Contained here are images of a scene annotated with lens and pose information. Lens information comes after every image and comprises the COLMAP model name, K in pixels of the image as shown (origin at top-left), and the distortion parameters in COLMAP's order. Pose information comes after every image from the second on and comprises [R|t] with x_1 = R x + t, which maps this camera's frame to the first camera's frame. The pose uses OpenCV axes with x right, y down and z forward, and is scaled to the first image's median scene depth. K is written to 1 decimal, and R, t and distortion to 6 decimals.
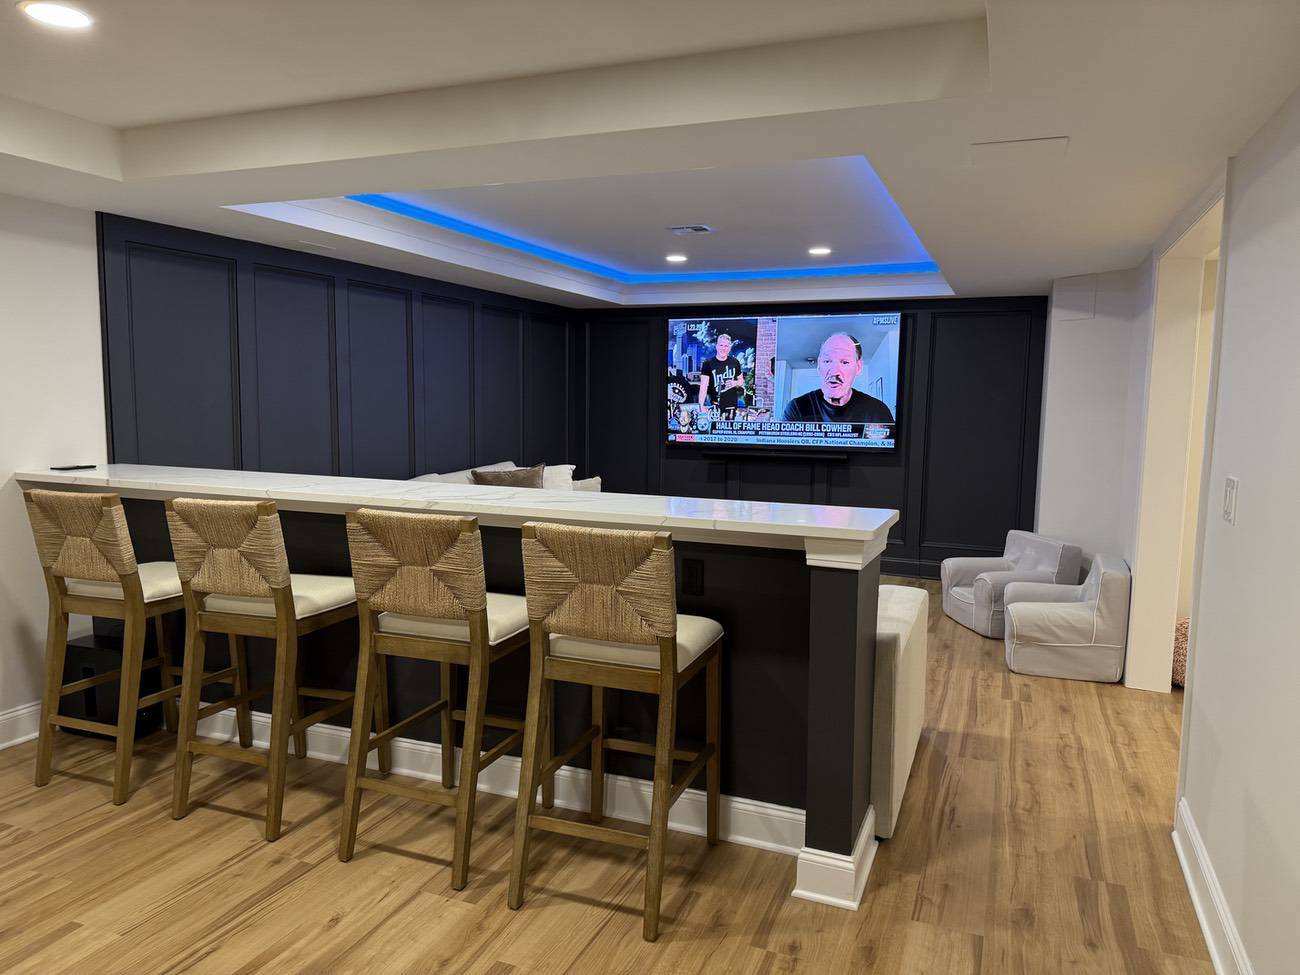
lens RADIAL K [[904.3, 0, 666.5], [0, 904.3, 511.4], [0, 0, 1]] dist [0.044531, -0.044526]
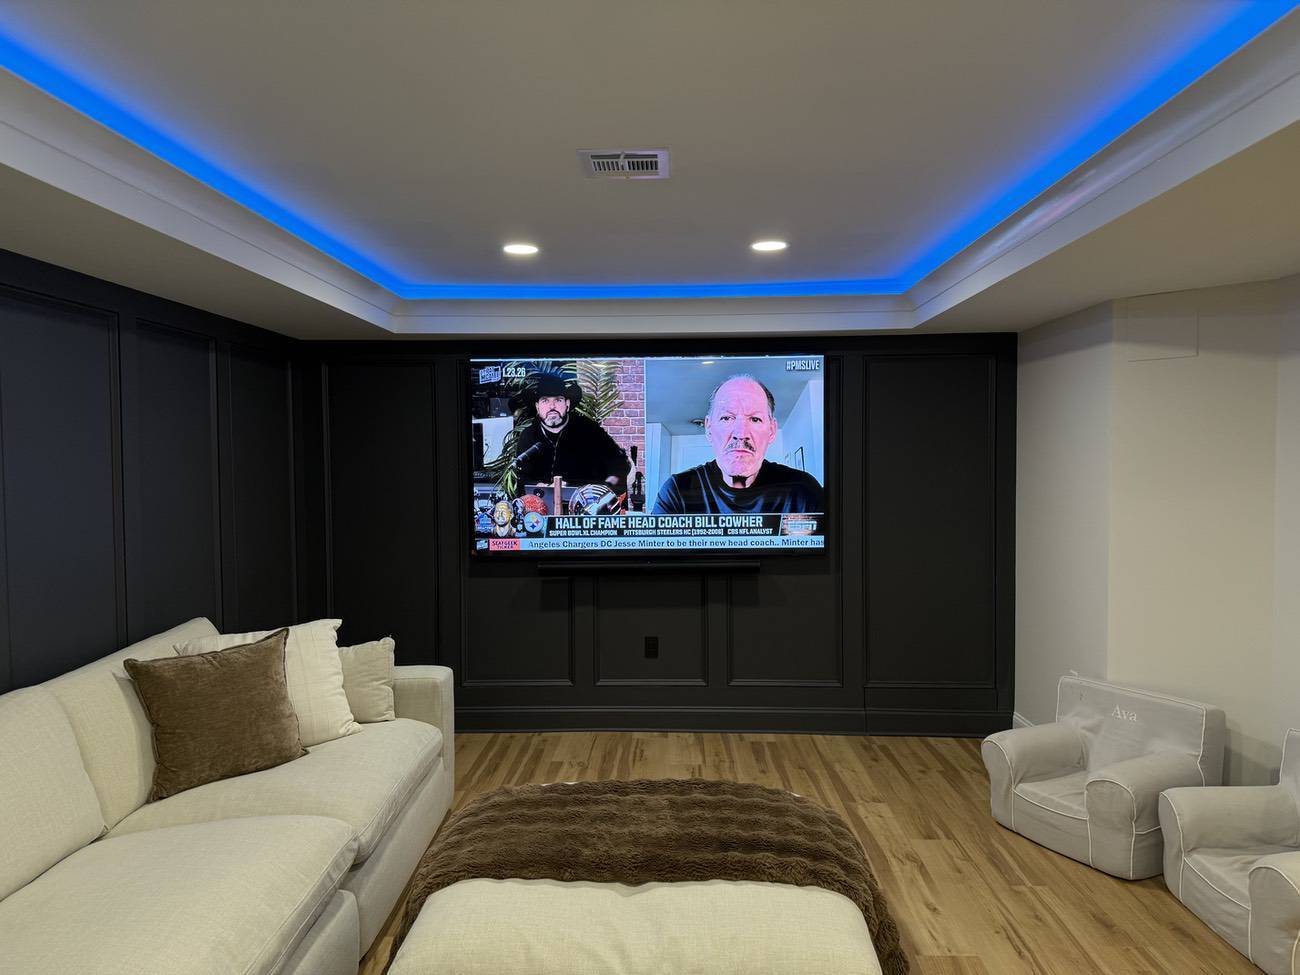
lens RADIAL K [[904.3, 0, 657.7], [0, 904.3, 497.3], [0, 0, 1]] dist [0.044531, -0.044526]
pose [[0.940029, -0.035162, 0.339278, -0.098135], [0.061120, 0.995937, -0.066128, -0.070475], [-0.335575, 0.082899, 0.938359, 0.396766]]
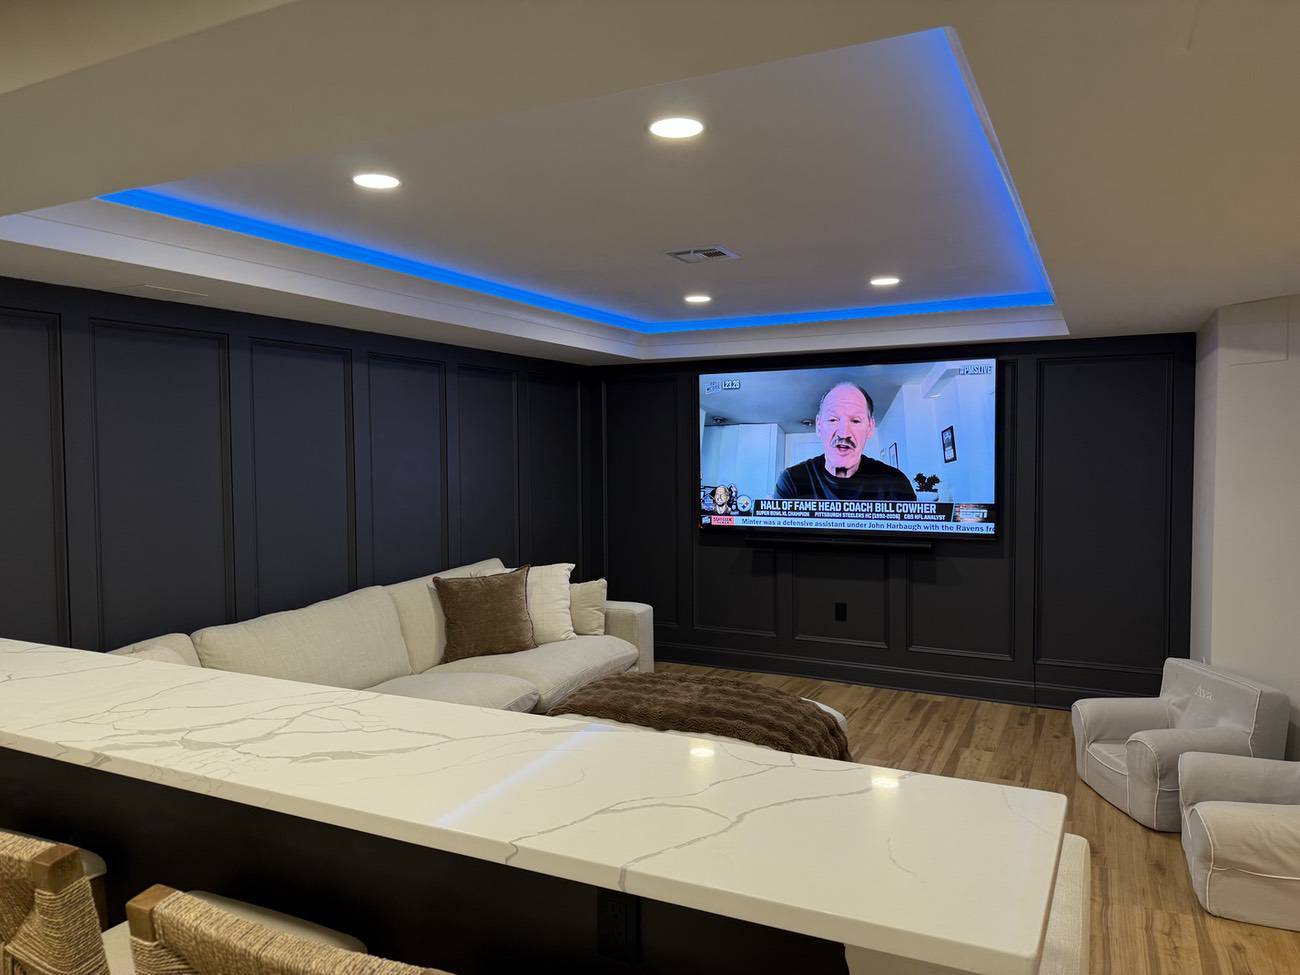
lens RADIAL K [[904.3, 0, 666.2], [0, 904.3, 495.0], [0, 0, 1]] dist [0.044531, -0.044526]
pose [[0.996274, -0.014432, -0.085028, 0.042062], [0.008224, 0.997304, -0.072915, -0.049124], [0.085851, 0.071944, 0.993707, 0.213436]]
